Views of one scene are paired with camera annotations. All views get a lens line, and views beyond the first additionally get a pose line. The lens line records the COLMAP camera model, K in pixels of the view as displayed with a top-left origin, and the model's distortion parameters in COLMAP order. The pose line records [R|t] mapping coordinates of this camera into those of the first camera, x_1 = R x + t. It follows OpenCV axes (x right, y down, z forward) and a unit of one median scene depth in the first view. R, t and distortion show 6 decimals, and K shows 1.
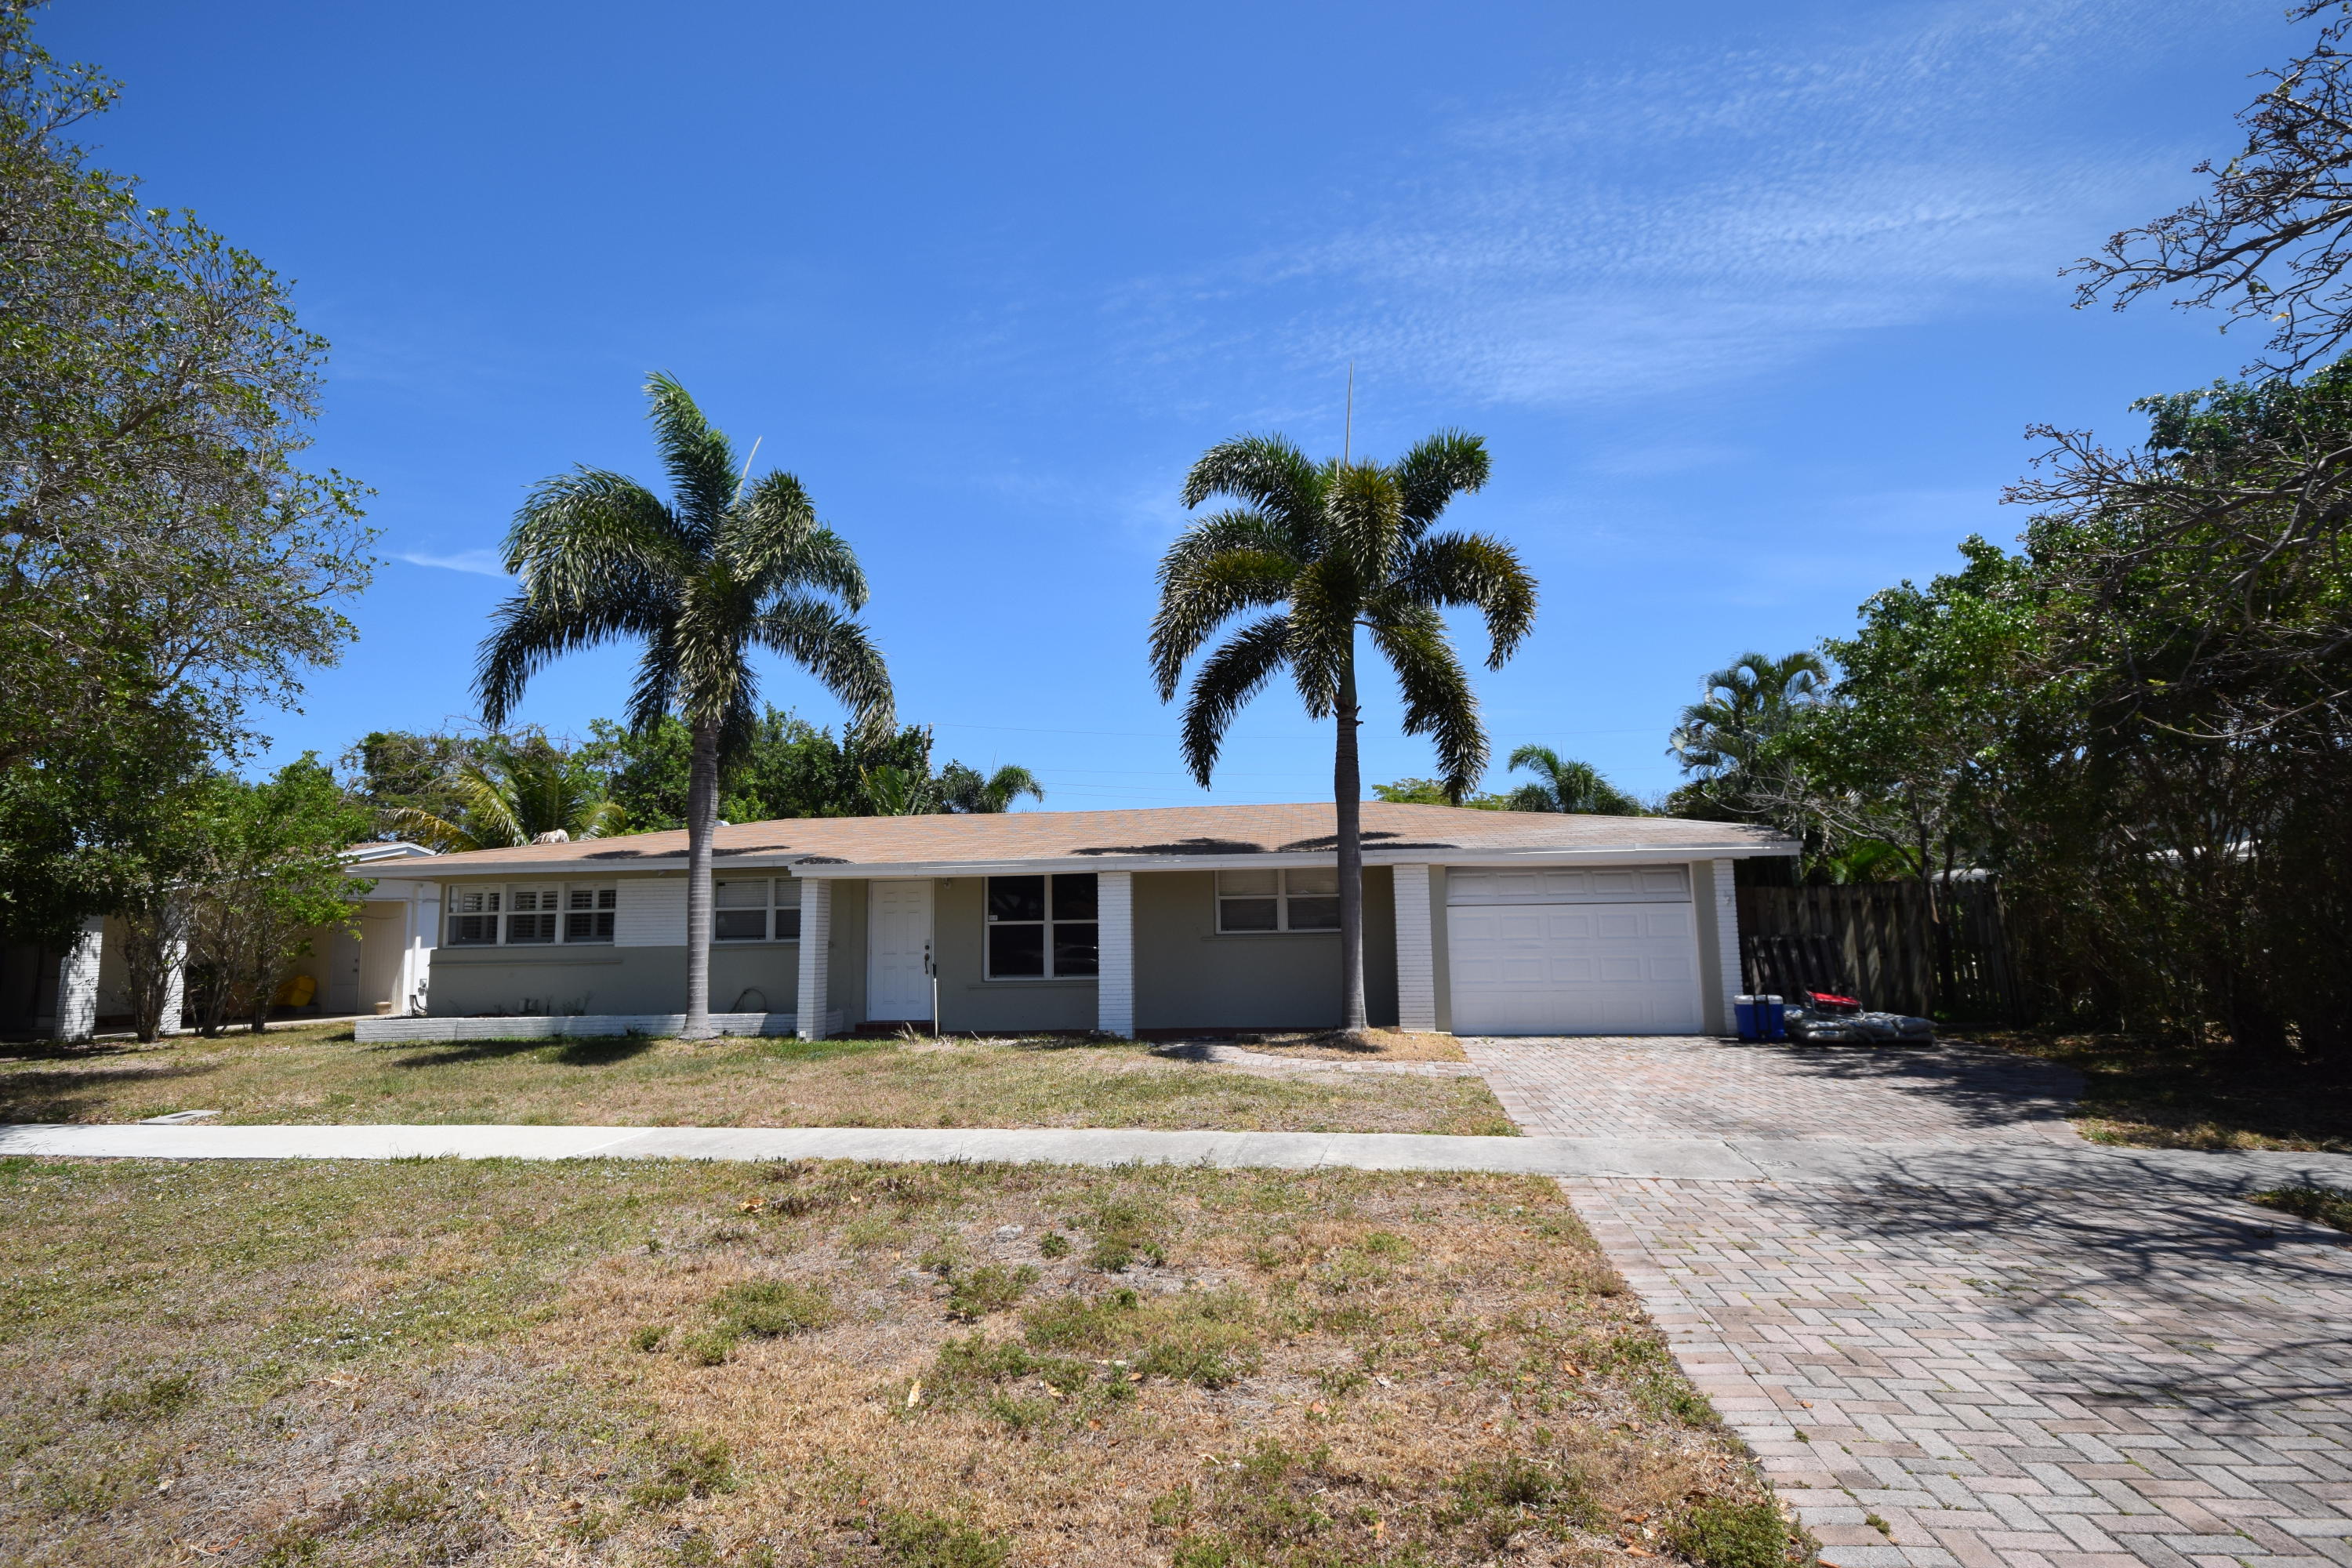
lens RADIAL K [[1227.3, 0, 1189.5], [0, 1227.3, 793.7], [0, 0, 1]] dist [0.026061, 0.002896]
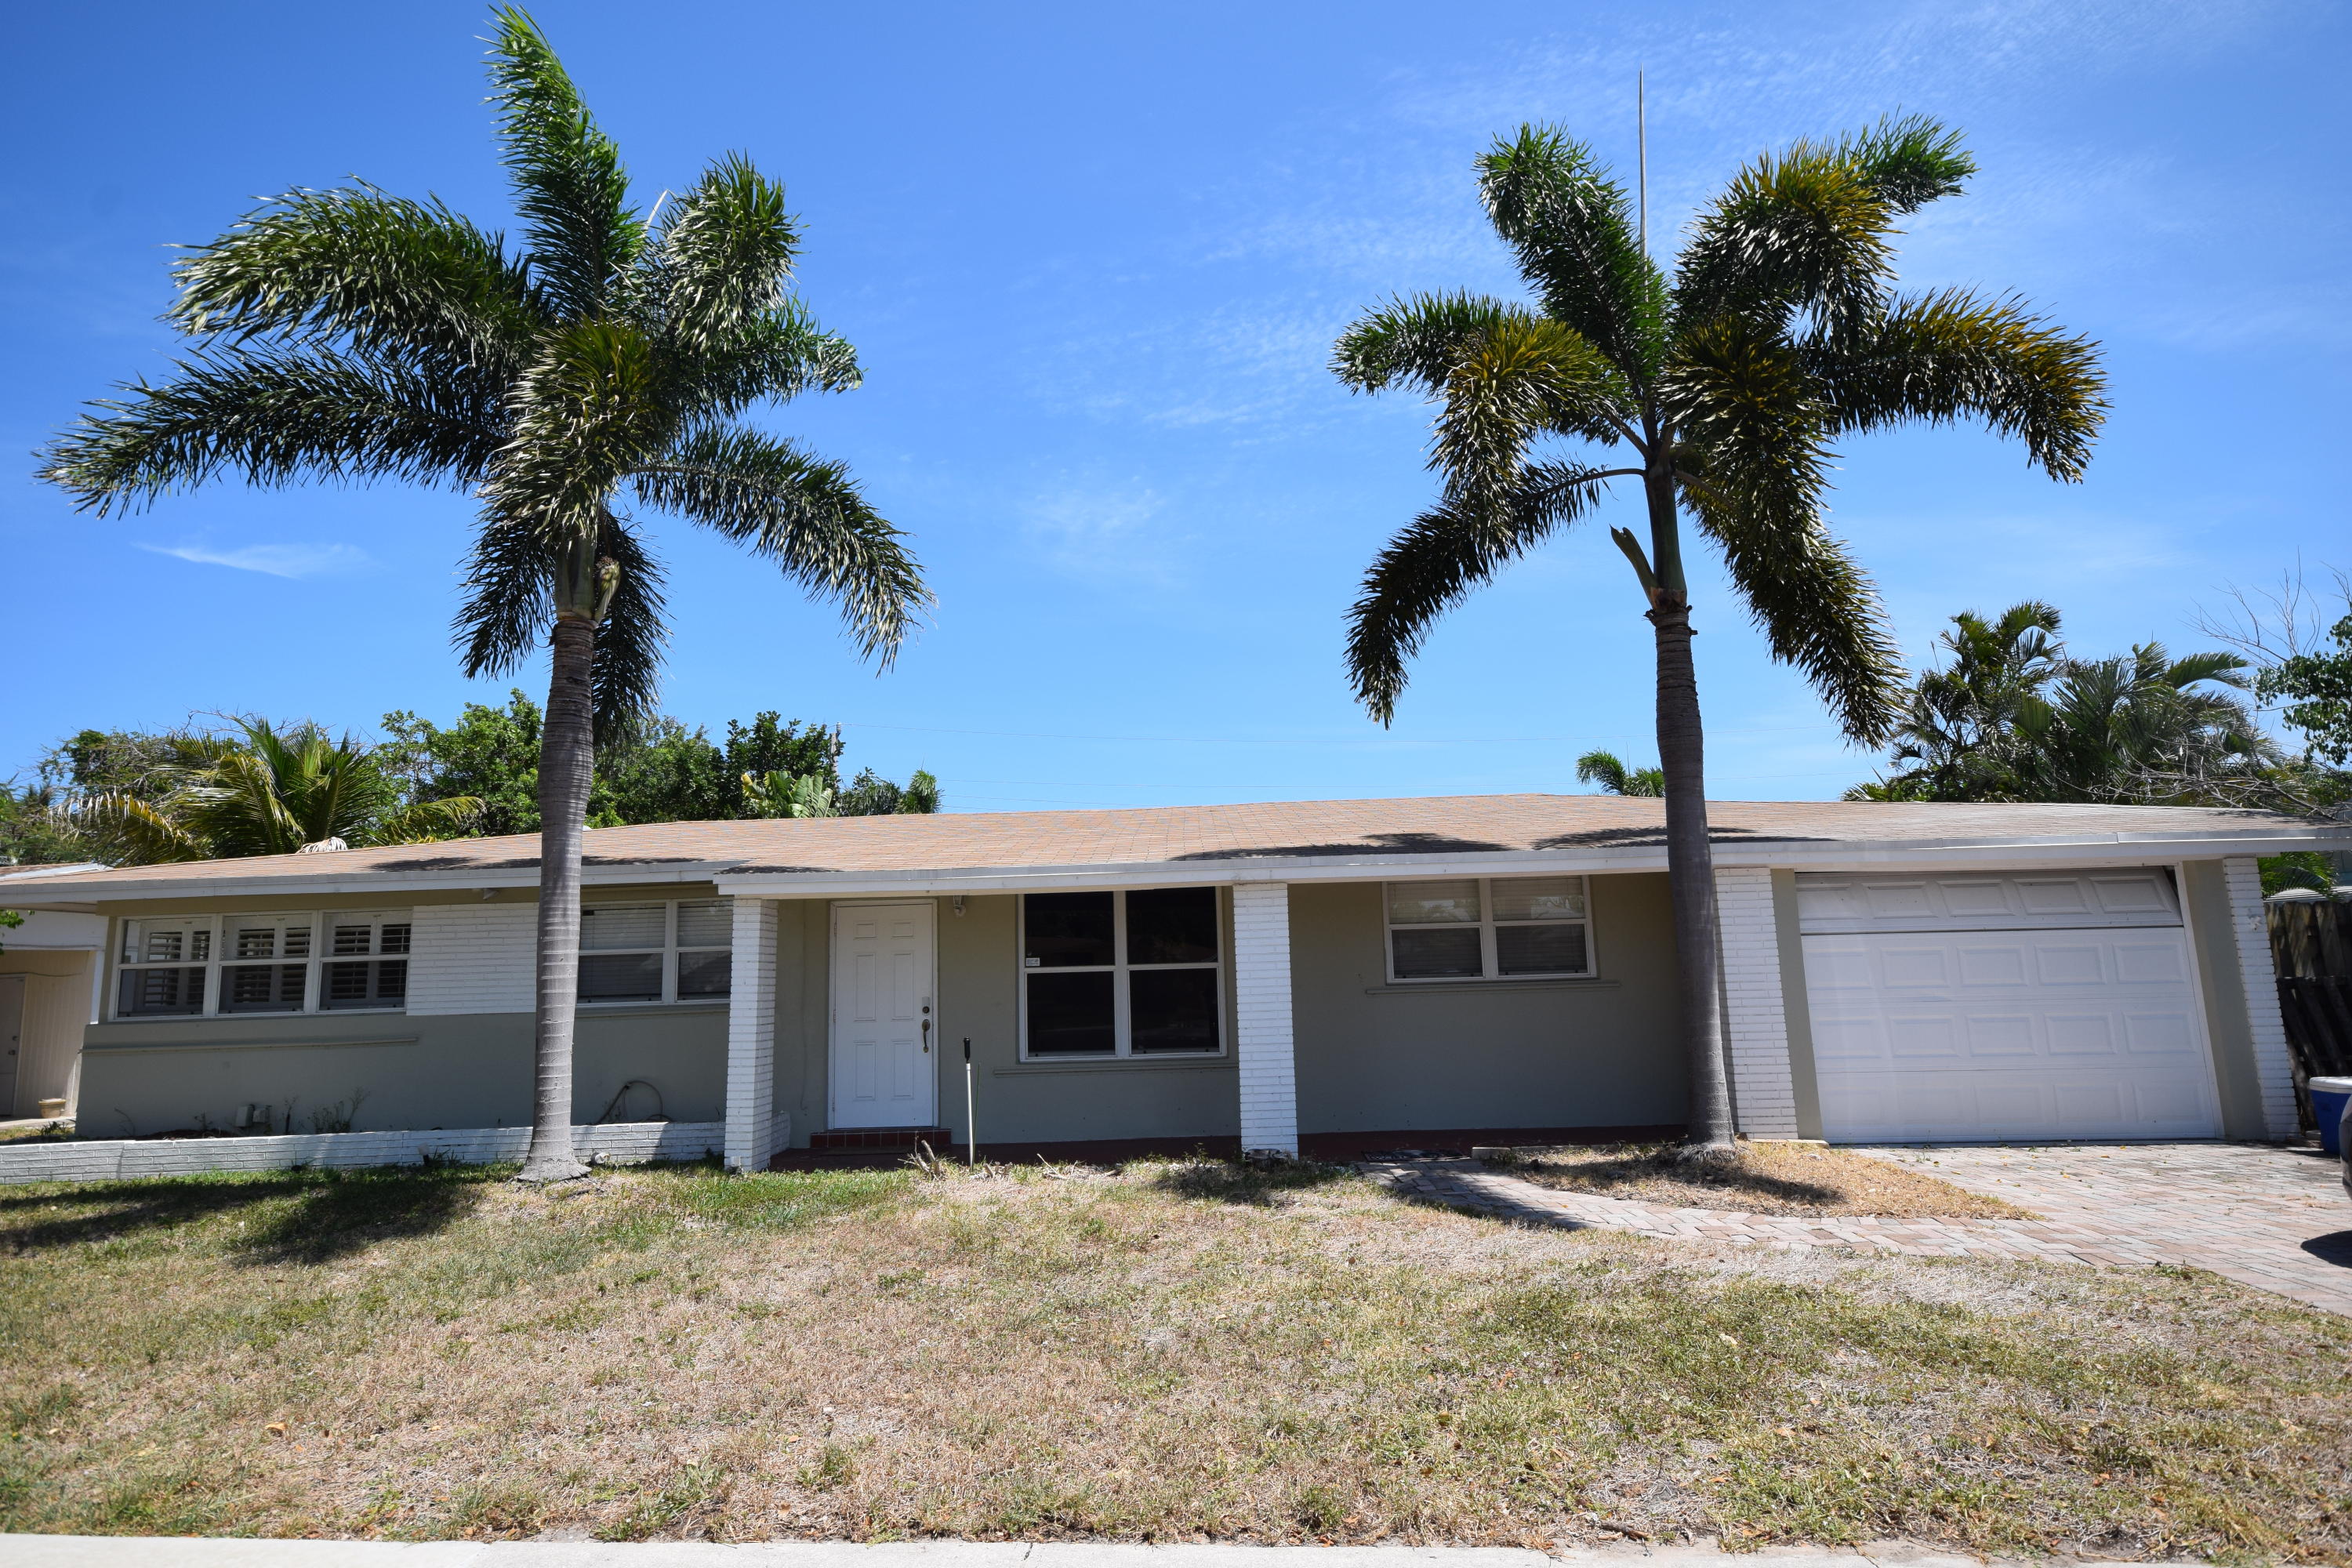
lens RADIAL K [[1227.3, 0, 1163.4], [0, 1227.3, 767.5], [0, 0, 1]] dist [0.026061, 0.002896]
pose [[0.994987, 0.005403, 0.099856, -0.150450], [0.000377, 0.998330, -0.057770, 0.035617], [-0.100001, 0.057518, 0.993323, 0.335793]]
